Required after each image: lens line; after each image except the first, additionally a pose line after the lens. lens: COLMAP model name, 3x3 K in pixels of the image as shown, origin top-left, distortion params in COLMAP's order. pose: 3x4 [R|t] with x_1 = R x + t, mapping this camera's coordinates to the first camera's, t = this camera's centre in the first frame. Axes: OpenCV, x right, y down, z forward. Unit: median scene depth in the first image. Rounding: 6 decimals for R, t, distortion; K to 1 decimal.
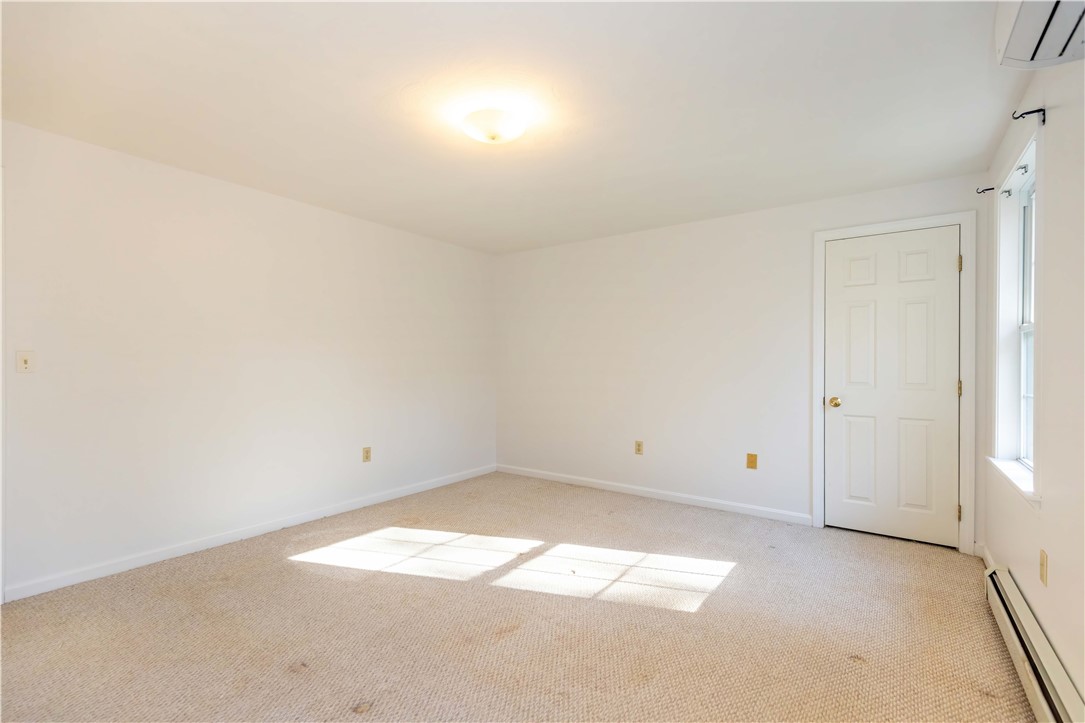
lens RADIAL K [[484.2, 0, 541.0], [0, 484.2, 364.7], [0, 0, 1]] dist [0.008614, -0.000545]
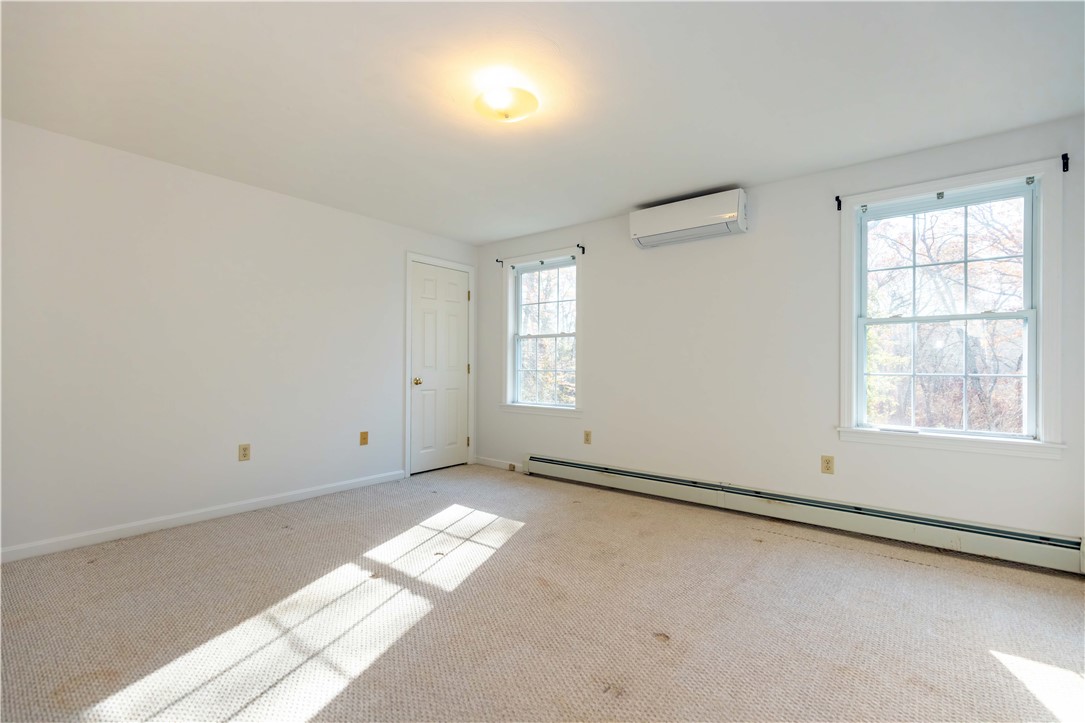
lens RADIAL K [[484.2, 0, 541.0], [0, 484.2, 364.7], [0, 0, 1]] dist [0.008614, -0.000545]
pose [[0.048665, -0.000856, 0.998815, -0.824890], [-0.005000, 0.999987, 0.001101, 0.031066], [-0.998803, -0.005047, 0.048660, 0.663671]]
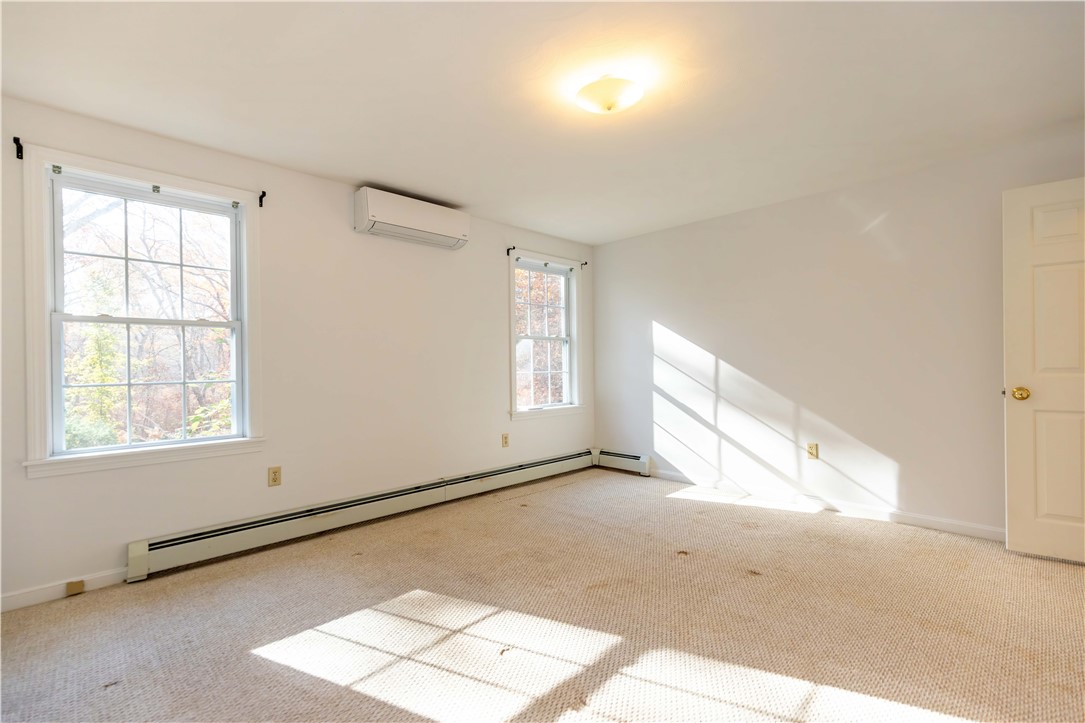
lens RADIAL K [[484.2, 0, 541.0], [0, 484.2, 364.7], [0, 0, 1]] dist [0.008614, -0.000545]
pose [[-0.985355, 0.009407, 0.170257, -0.093941], [0.009481, 0.999955, -0.000383, 0.024339], [-0.170253, 0.001237, -0.985400, 1.478338]]
